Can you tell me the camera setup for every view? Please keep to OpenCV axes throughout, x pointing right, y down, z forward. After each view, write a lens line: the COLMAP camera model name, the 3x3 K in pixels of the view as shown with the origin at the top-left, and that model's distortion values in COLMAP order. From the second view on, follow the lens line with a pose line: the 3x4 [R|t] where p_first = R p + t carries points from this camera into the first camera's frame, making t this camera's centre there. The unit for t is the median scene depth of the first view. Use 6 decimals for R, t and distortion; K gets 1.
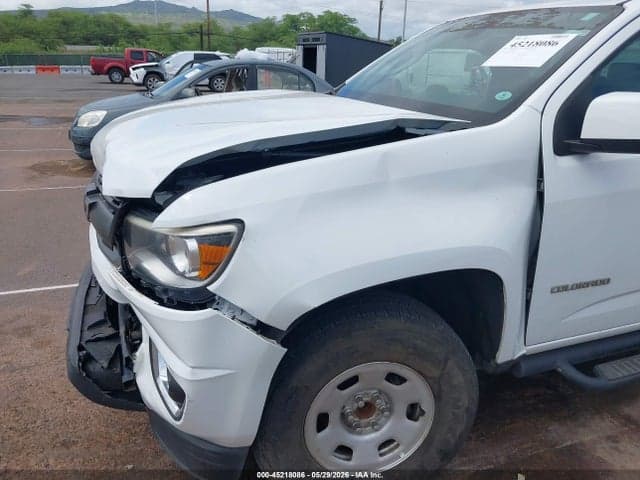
lens RADIAL K [[504.0, 0, 322.4], [0, 504.0, 248.4], [0, 0, 1]] dist [0.013137, -0.000044]
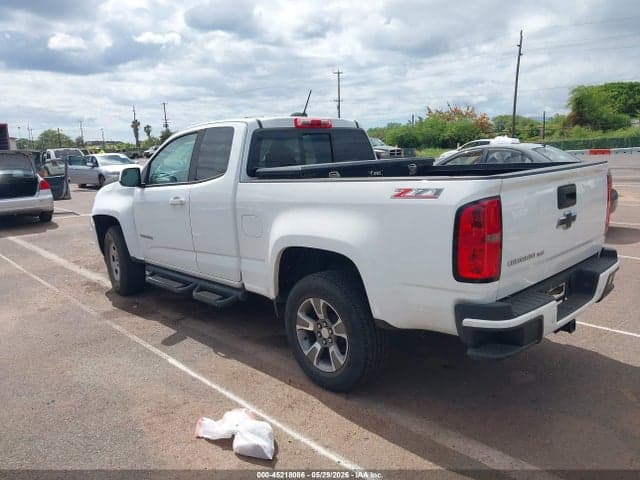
lens RADIAL K [[507.5, 0, 317.5], [0, 507.5, 242.1], [0, 0, 1]] dist [0.003418, -0.009575]
pose [[0.380154, 0.132403, -0.915397, 3.541037], [-0.279891, 0.959766, 0.022586, -0.226396], [0.881558, 0.247625, 0.401917, 0.760811]]
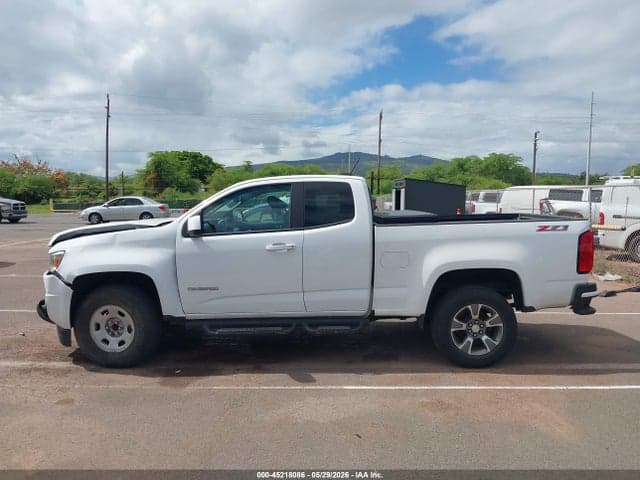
lens RADIAL K [[507.5, 0, 317.5], [0, 507.5, 242.1], [0, 0, 1]] dist [0.003418, -0.009575]
pose [[0.933001, 0.006594, -0.359812, 2.070709], [-0.103115, 0.962808, -0.249736, 0.445127], [0.344784, 0.270106, 0.898981, -1.199408]]
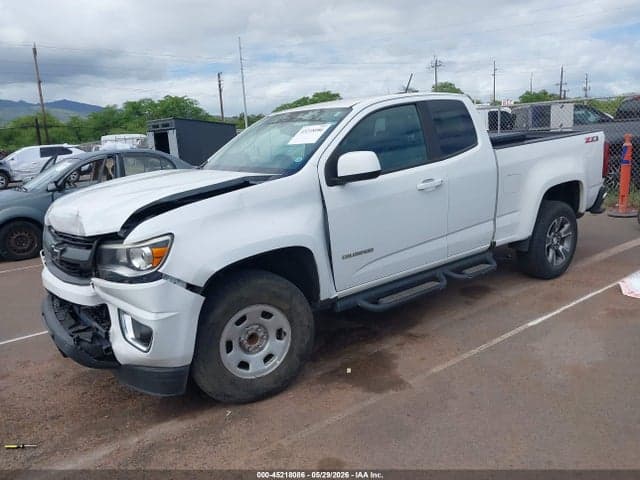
lens RADIAL K [[504.0, 0, 322.4], [0, 504.0, 248.4], [0, 0, 1]] dist [0.013137, -0.000044]
pose [[0.954870, -0.147405, 0.257868, -0.088778], [0.180645, 0.977351, -0.110235, 0.248425], [-0.235779, 0.151842, 0.959871, -0.781462]]
